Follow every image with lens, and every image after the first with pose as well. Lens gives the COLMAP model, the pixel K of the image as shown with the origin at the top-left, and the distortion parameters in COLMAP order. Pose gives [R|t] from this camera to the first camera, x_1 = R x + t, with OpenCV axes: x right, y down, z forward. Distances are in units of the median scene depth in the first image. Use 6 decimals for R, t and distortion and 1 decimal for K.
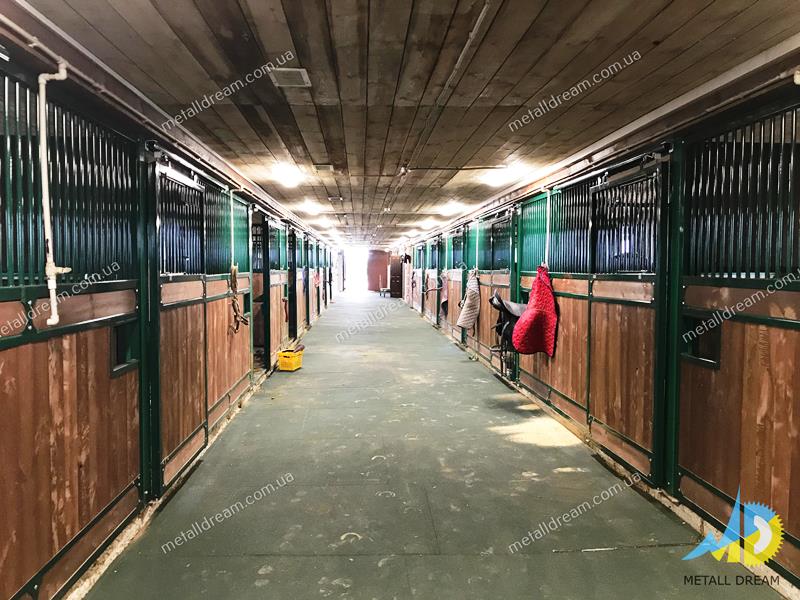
lens RADIAL K [[644.0, 0, 400.0], [0, 644.0, 300.0], [0, 0, 1]] dist [0.013789, 0.009806]
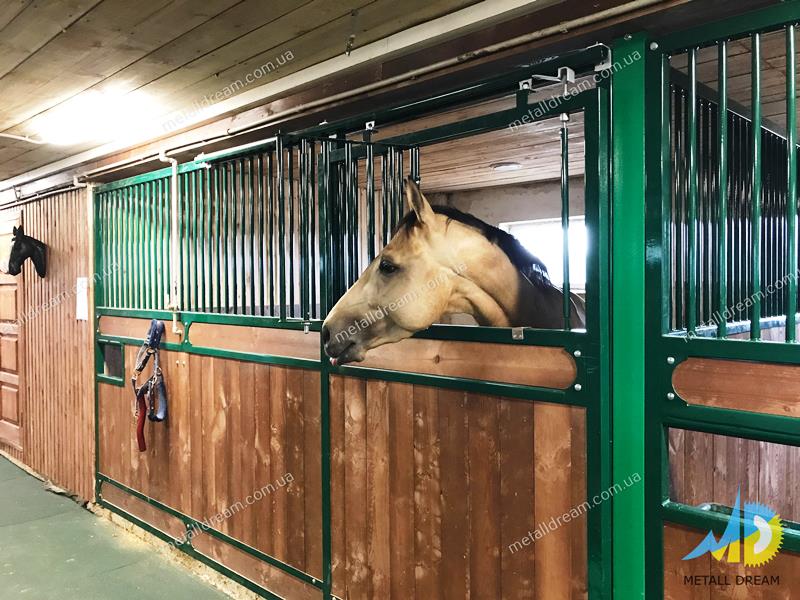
lens RADIAL K [[644.0, 0, 400.0], [0, 644.0, 300.0], [0, 0, 1]] dist [0.013789, 0.009806]
pose [[0.731598, -0.017852, 0.681503, 0.015112], [0.039028, 0.999114, -0.015725, -0.054858], [-0.680619, 0.038102, 0.731646, 0.586827]]
